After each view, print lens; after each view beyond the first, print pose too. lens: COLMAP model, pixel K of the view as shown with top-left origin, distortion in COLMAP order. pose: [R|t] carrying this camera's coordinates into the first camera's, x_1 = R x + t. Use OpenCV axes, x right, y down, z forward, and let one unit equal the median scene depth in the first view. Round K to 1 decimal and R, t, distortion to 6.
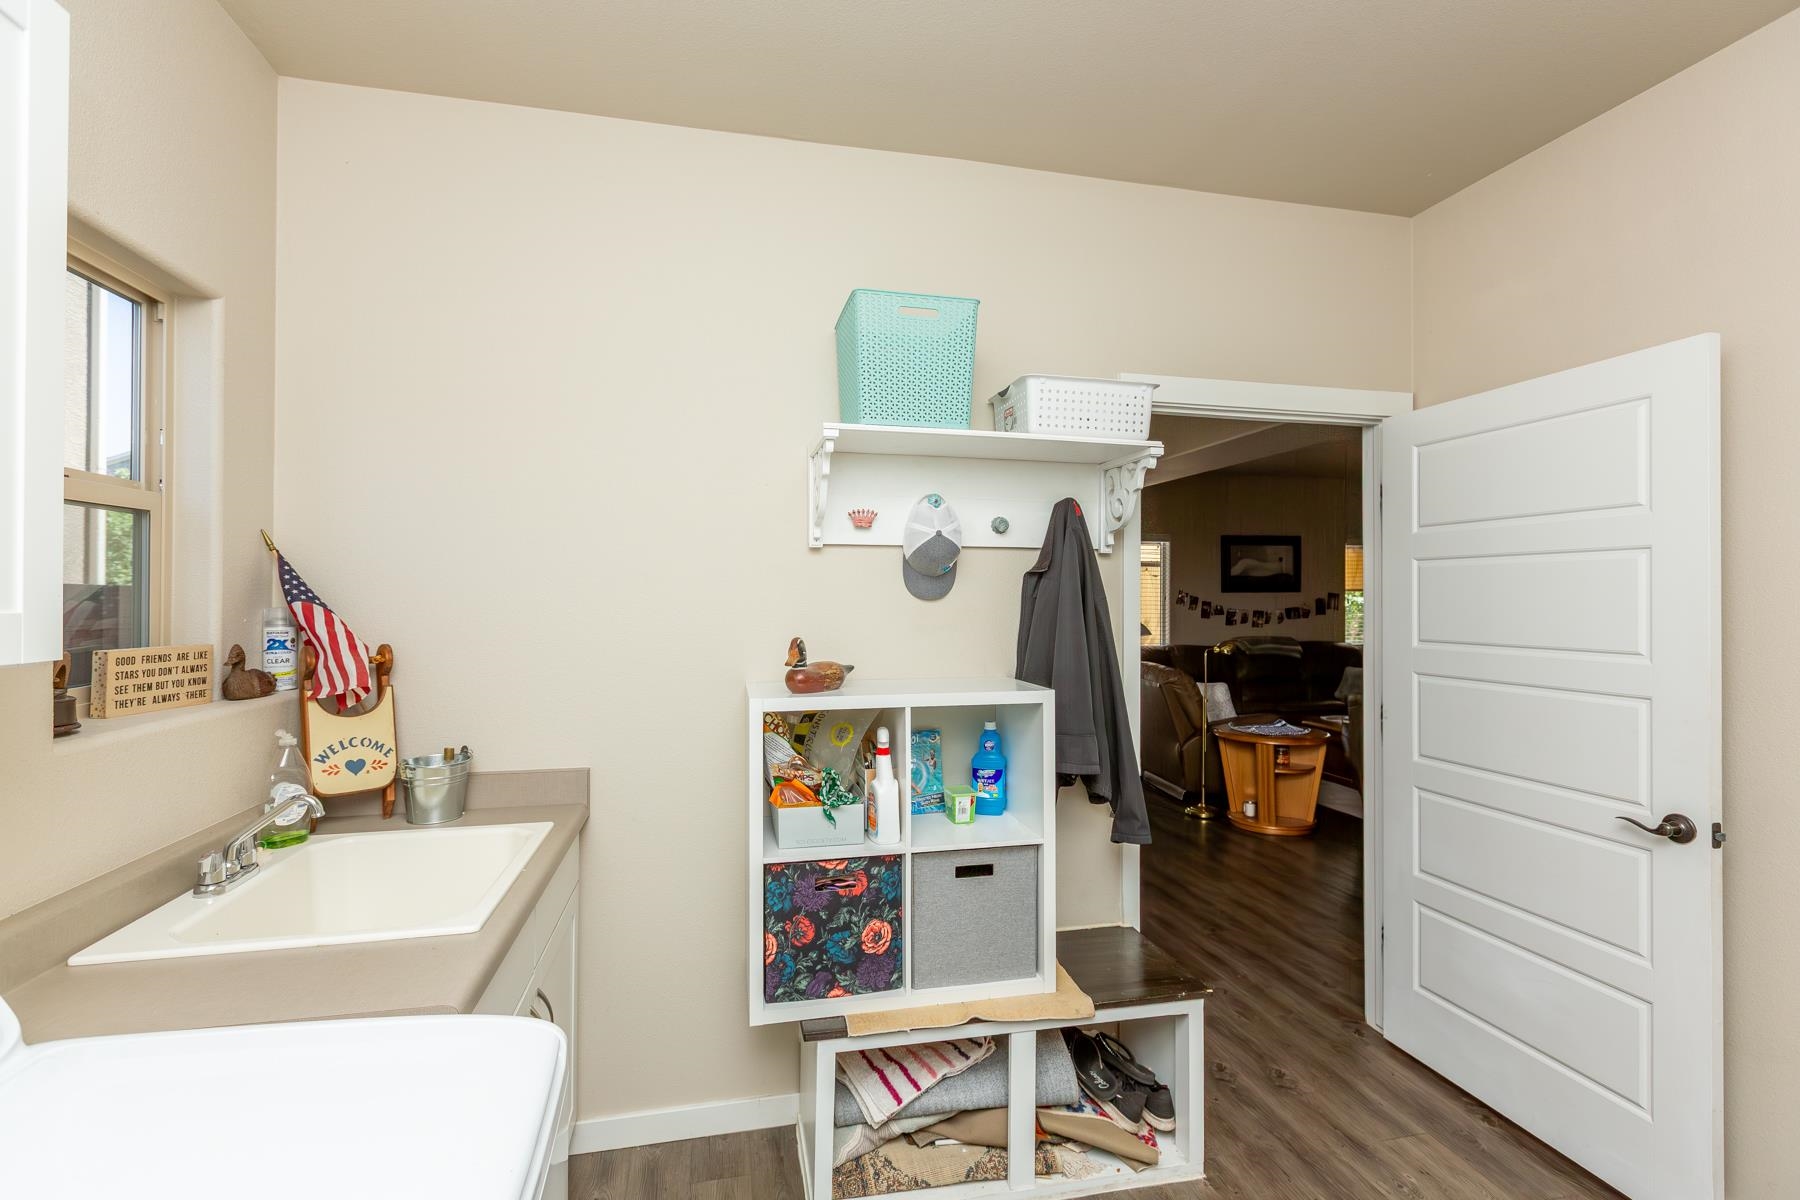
lens RADIAL K [[813.1, 0, 903.8], [0, 813.1, 591.8], [0, 0, 1]] dist [0.004807, 0.000274]
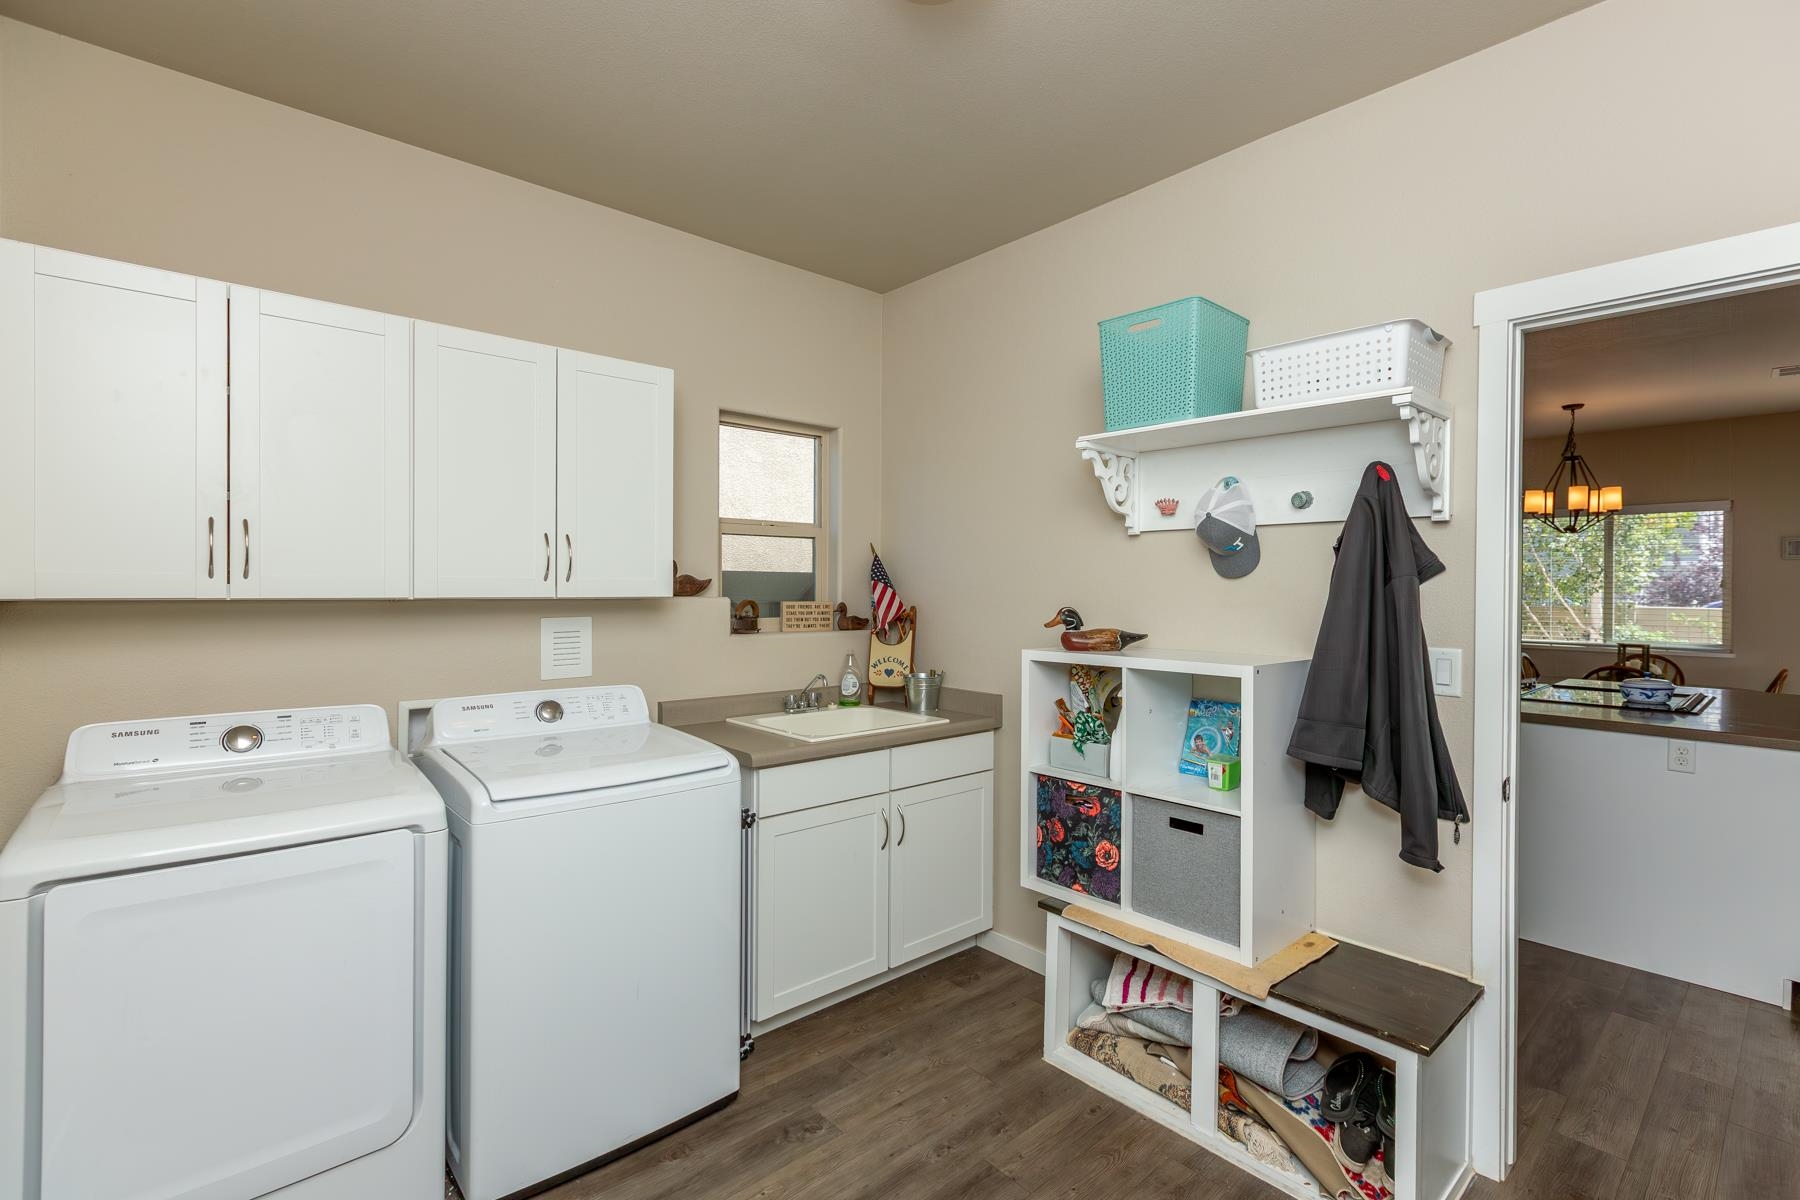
lens RADIAL K [[813.1, 0, 903.8], [0, 813.1, 591.8], [0, 0, 1]] dist [0.004807, 0.000274]
pose [[0.491397, 0.005070, -0.870921, 0.881254], [0.001670, 0.999976, 0.006763, 0.023384], [0.870934, -0.004778, 0.491376, 0.144615]]
